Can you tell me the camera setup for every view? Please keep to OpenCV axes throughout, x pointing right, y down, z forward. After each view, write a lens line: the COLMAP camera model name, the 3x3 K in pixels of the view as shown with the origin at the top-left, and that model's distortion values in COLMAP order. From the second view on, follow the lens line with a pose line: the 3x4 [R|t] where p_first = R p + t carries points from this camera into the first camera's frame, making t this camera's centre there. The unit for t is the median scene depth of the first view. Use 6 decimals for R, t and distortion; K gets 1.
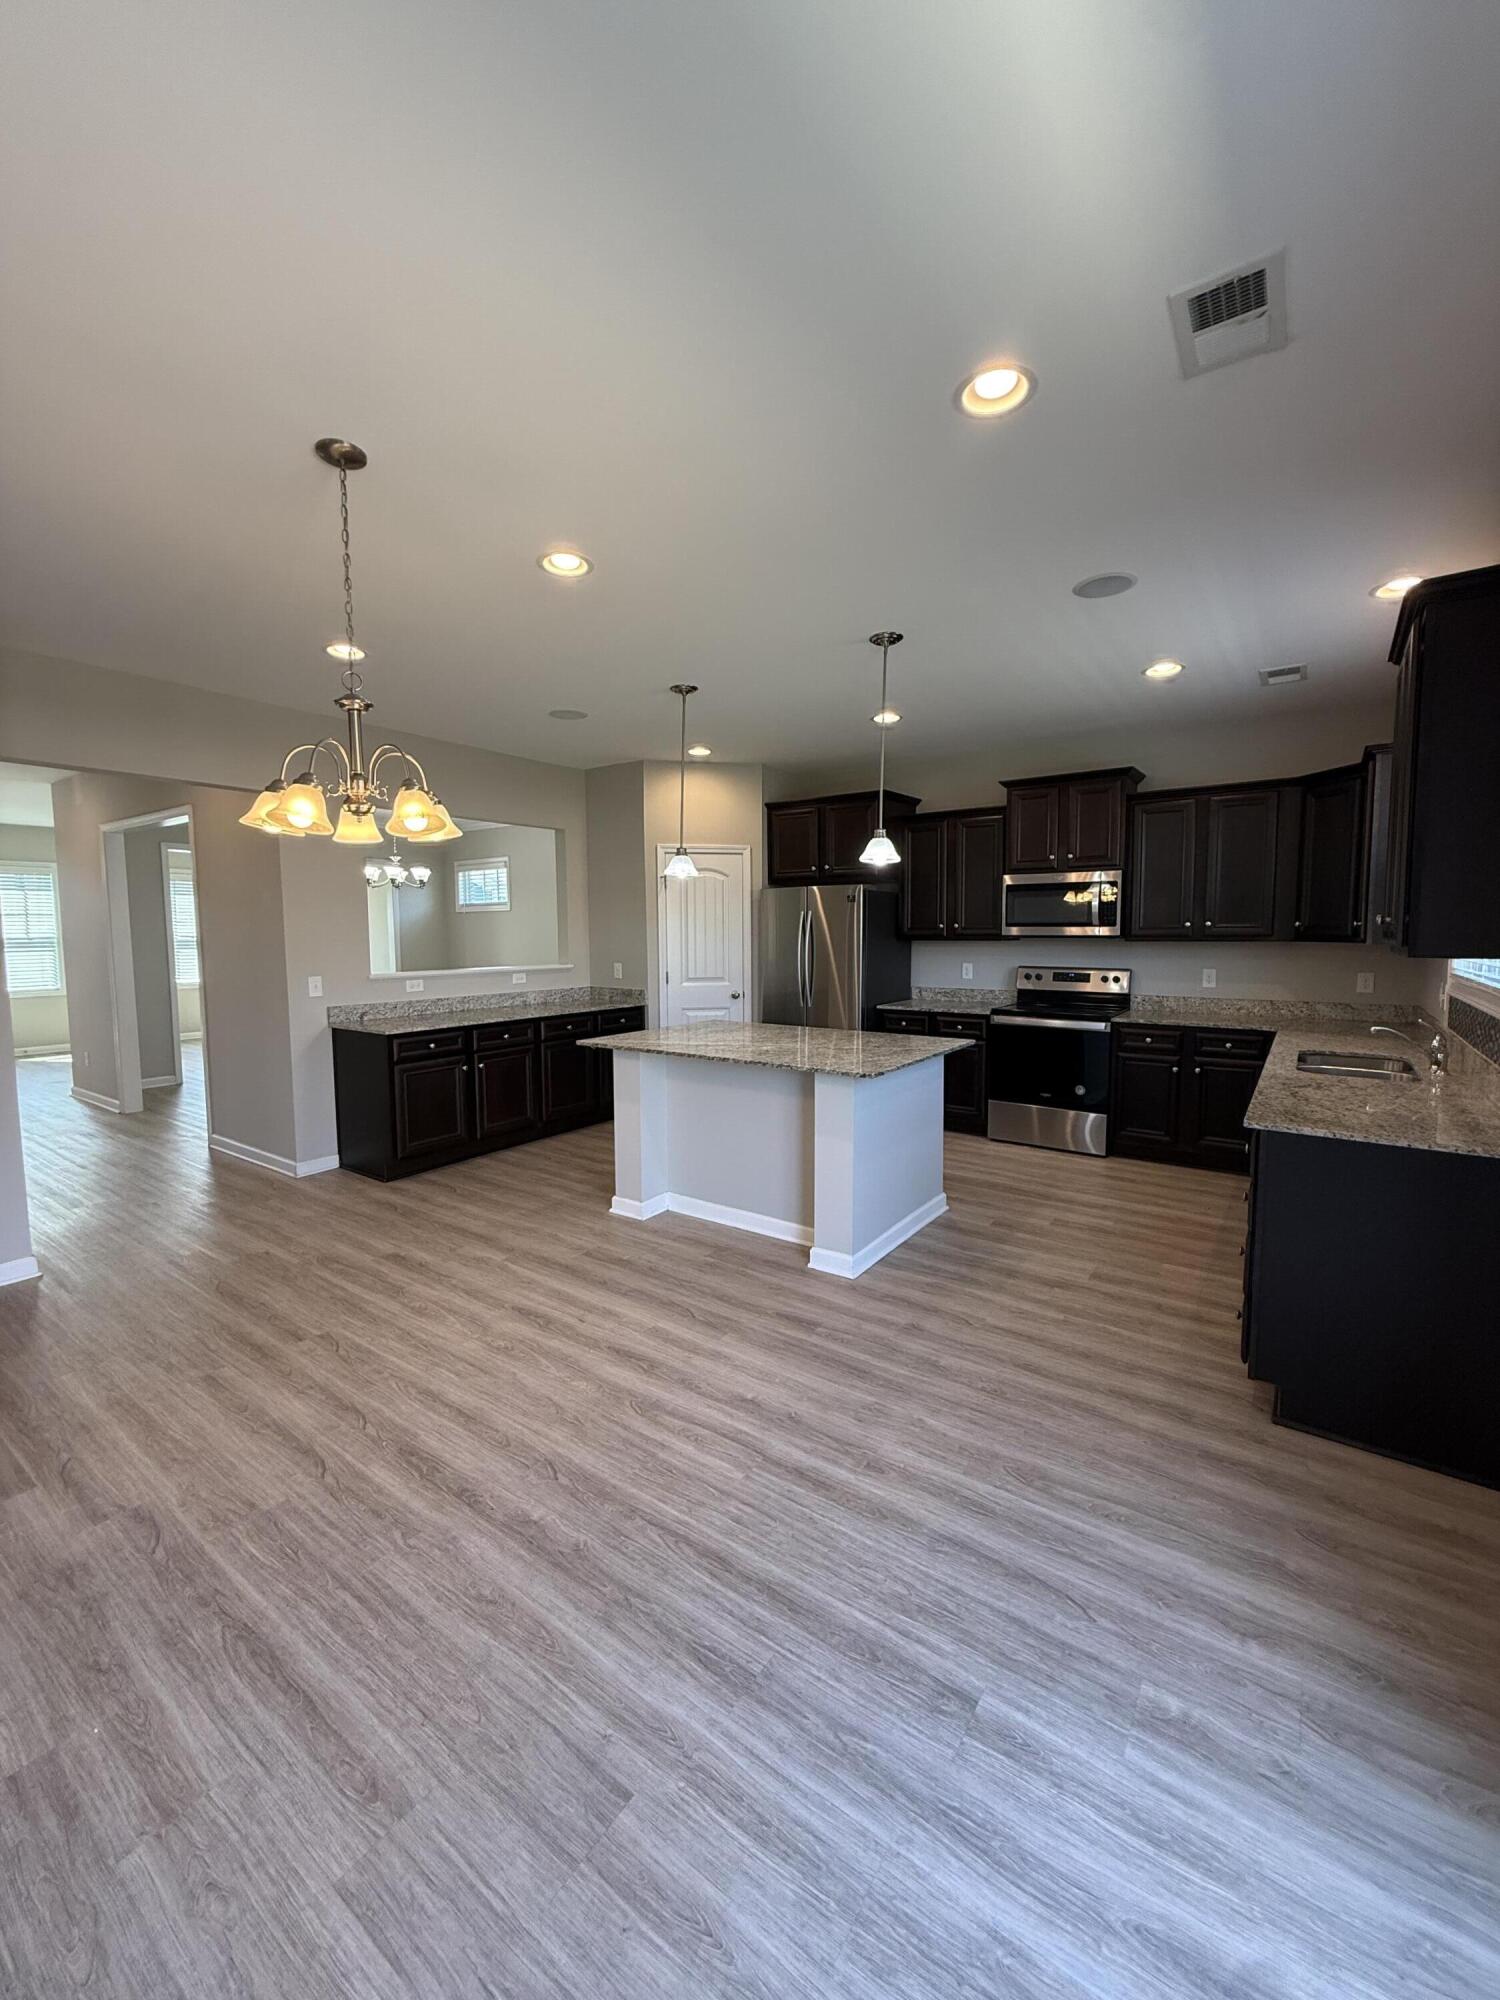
lens RADIAL K [[797.3, 0, 750.4], [0, 797.3, 993.7], [0, 0, 1]] dist [0.000715, 0.000225]
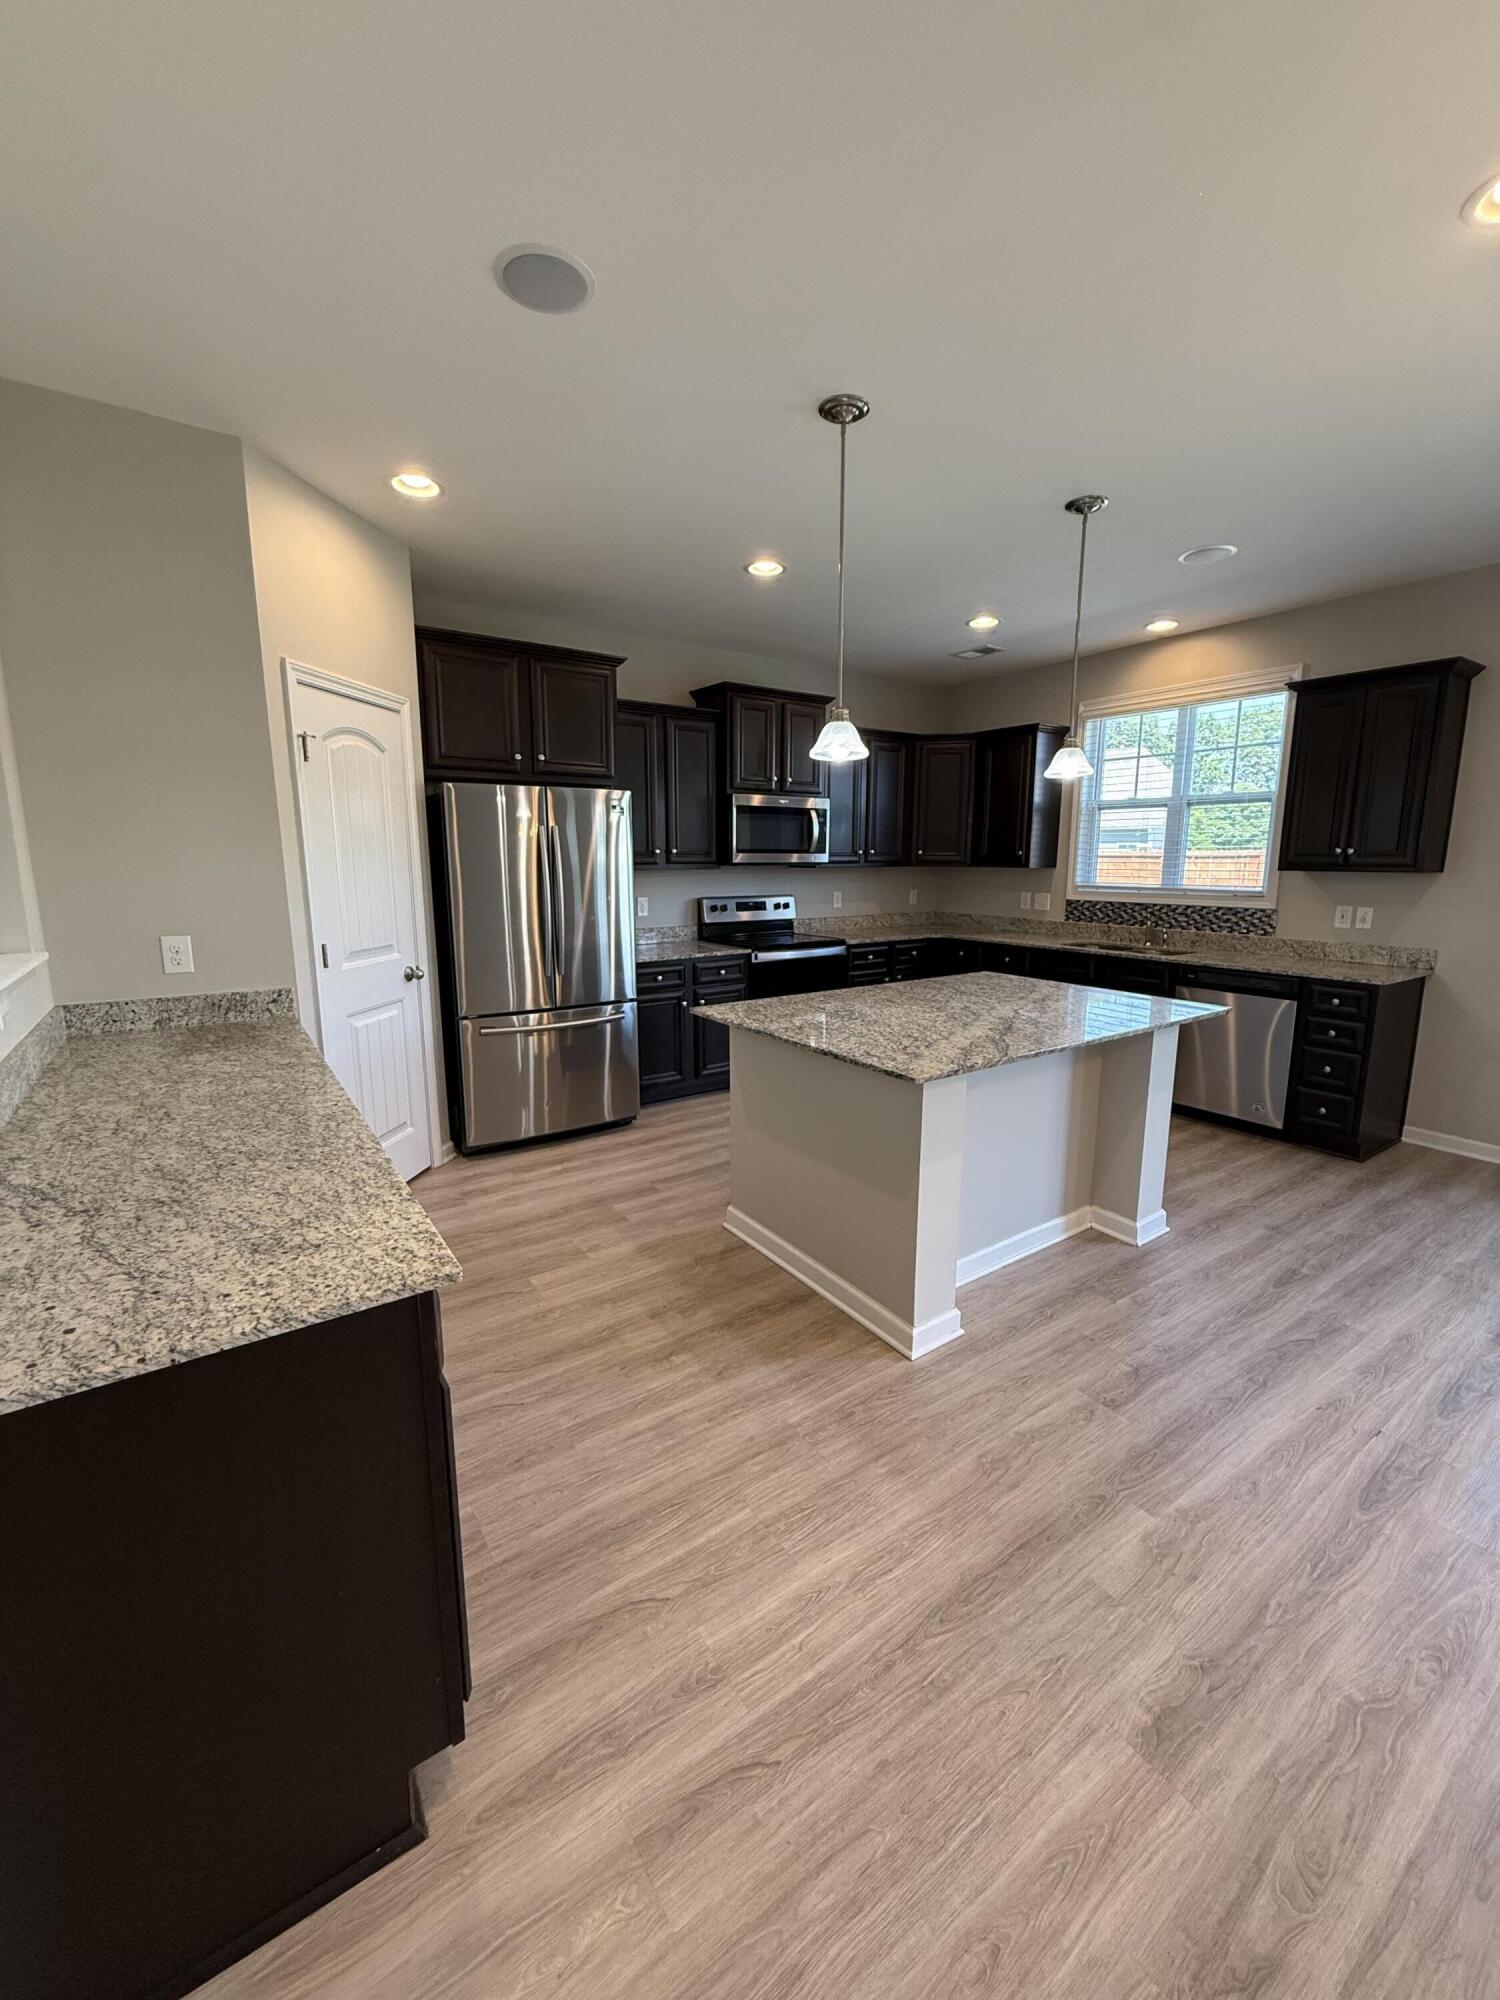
lens RADIAL K [[797.3, 0, 750.4], [0, 797.3, 993.7], [0, 0, 1]] dist [0.000715, 0.000225]
pose [[0.340504, -0.155833, 0.927240, -0.675633], [0.073113, 0.987572, 0.139124, -0.066579], [-0.937396, 0.020421, 0.347665, 0.878039]]
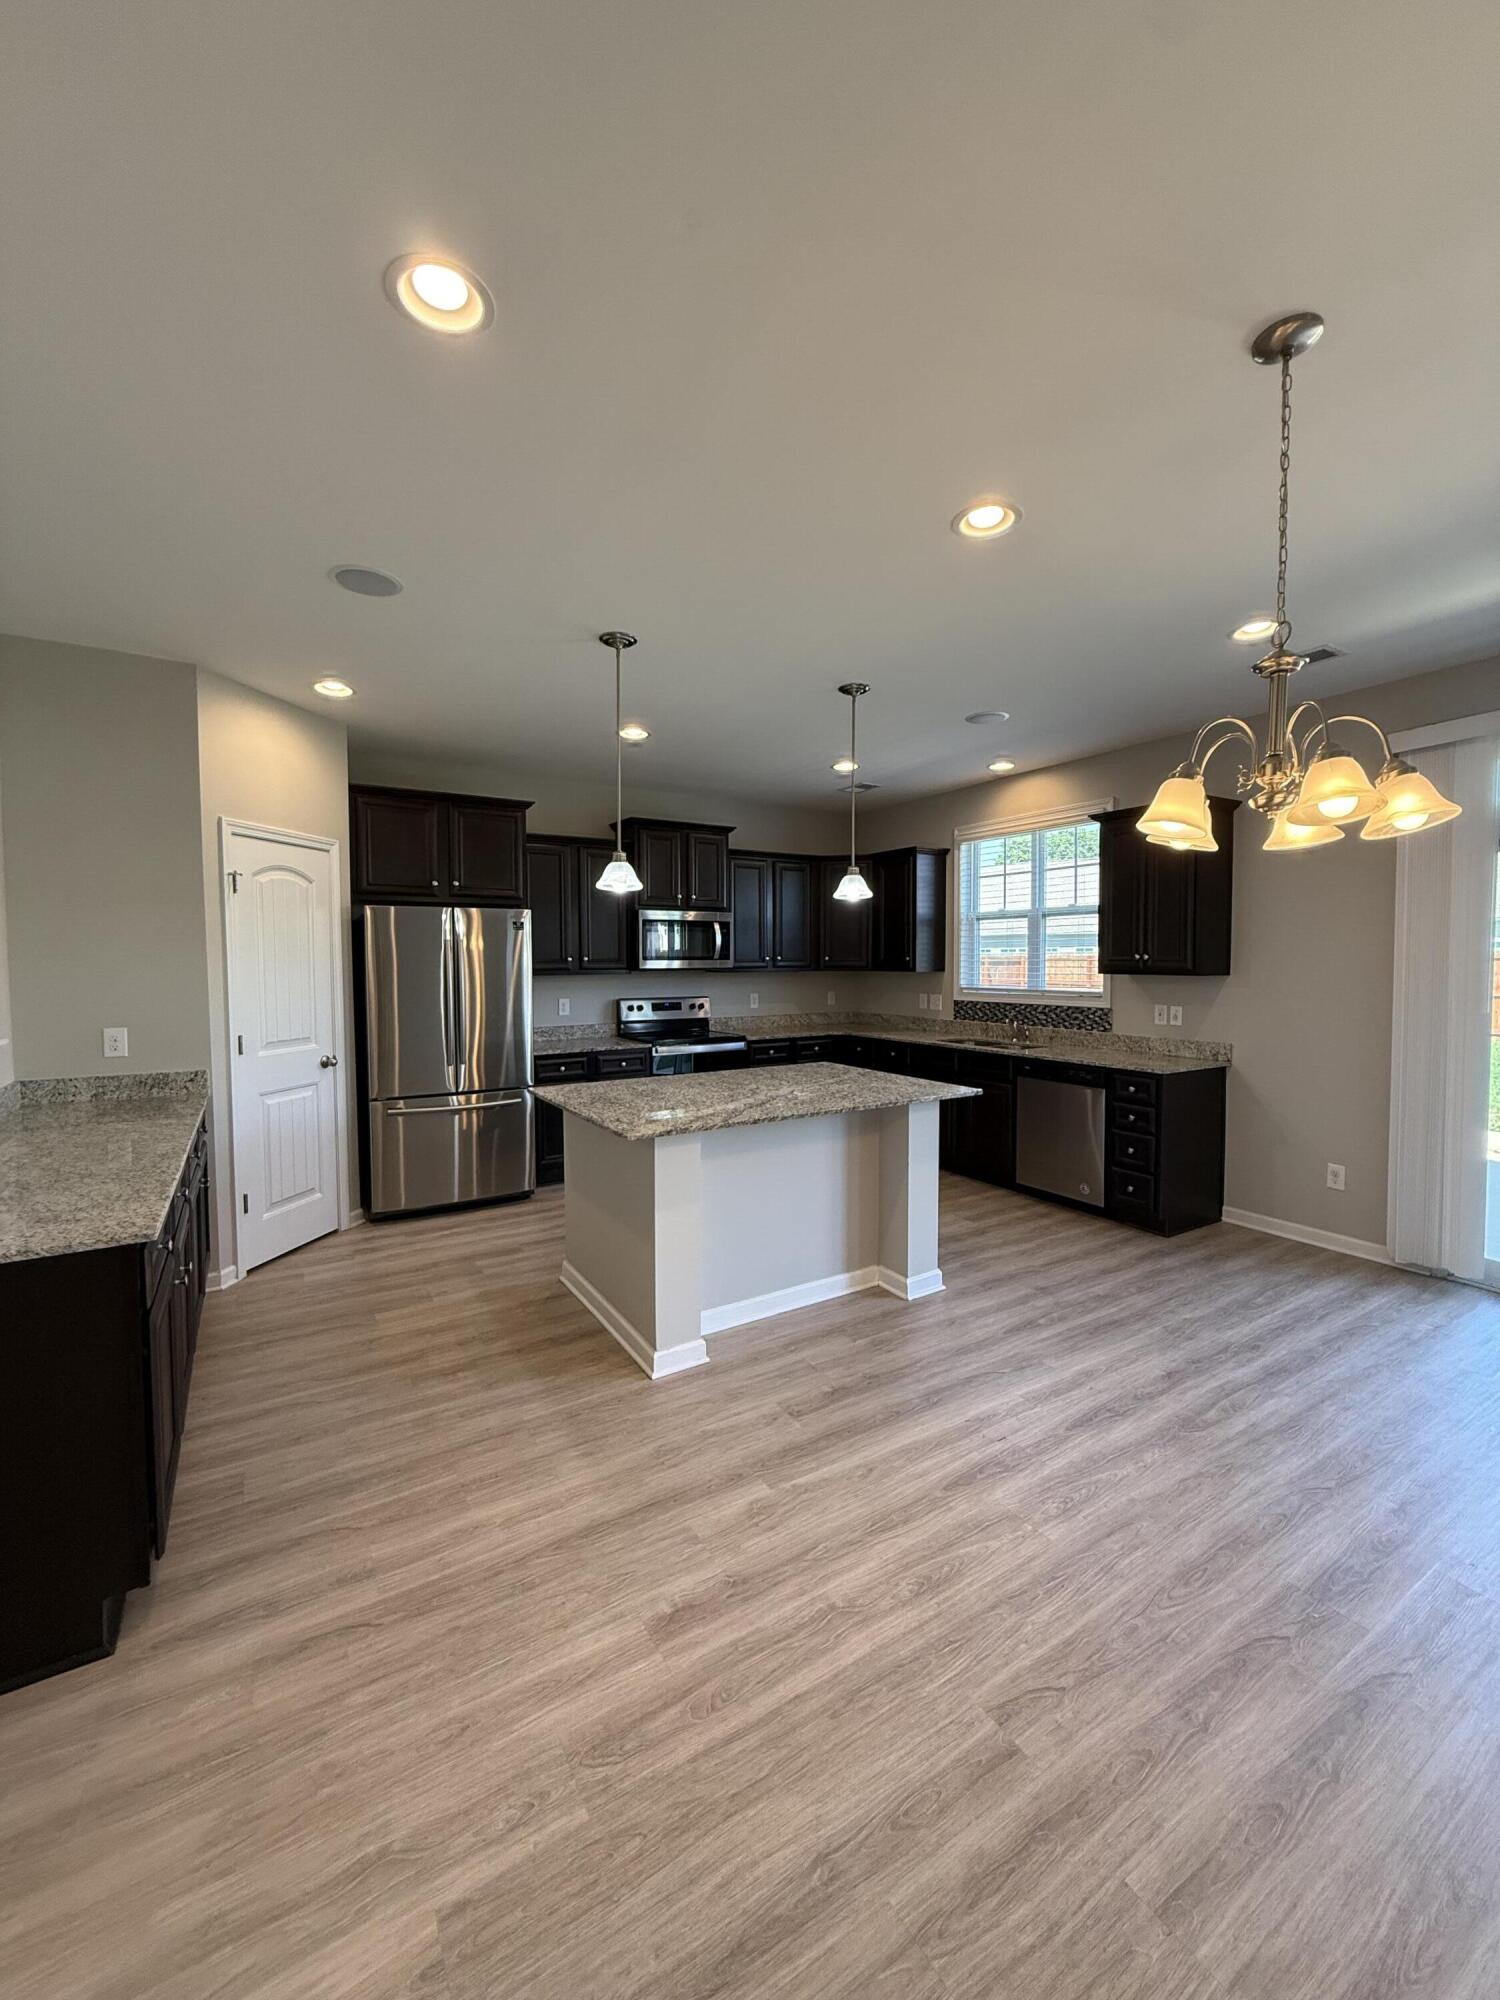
lens RADIAL K [[797.3, 0, 750.4], [0, 797.3, 993.7], [0, 0, 1]] dist [0.000715, 0.000225]
pose [[0.388450, -0.036324, 0.920754, -0.731182], [0.075694, 0.997104, 0.007402, -0.049429], [-0.918356, 0.066820, 0.390074, 0.618711]]
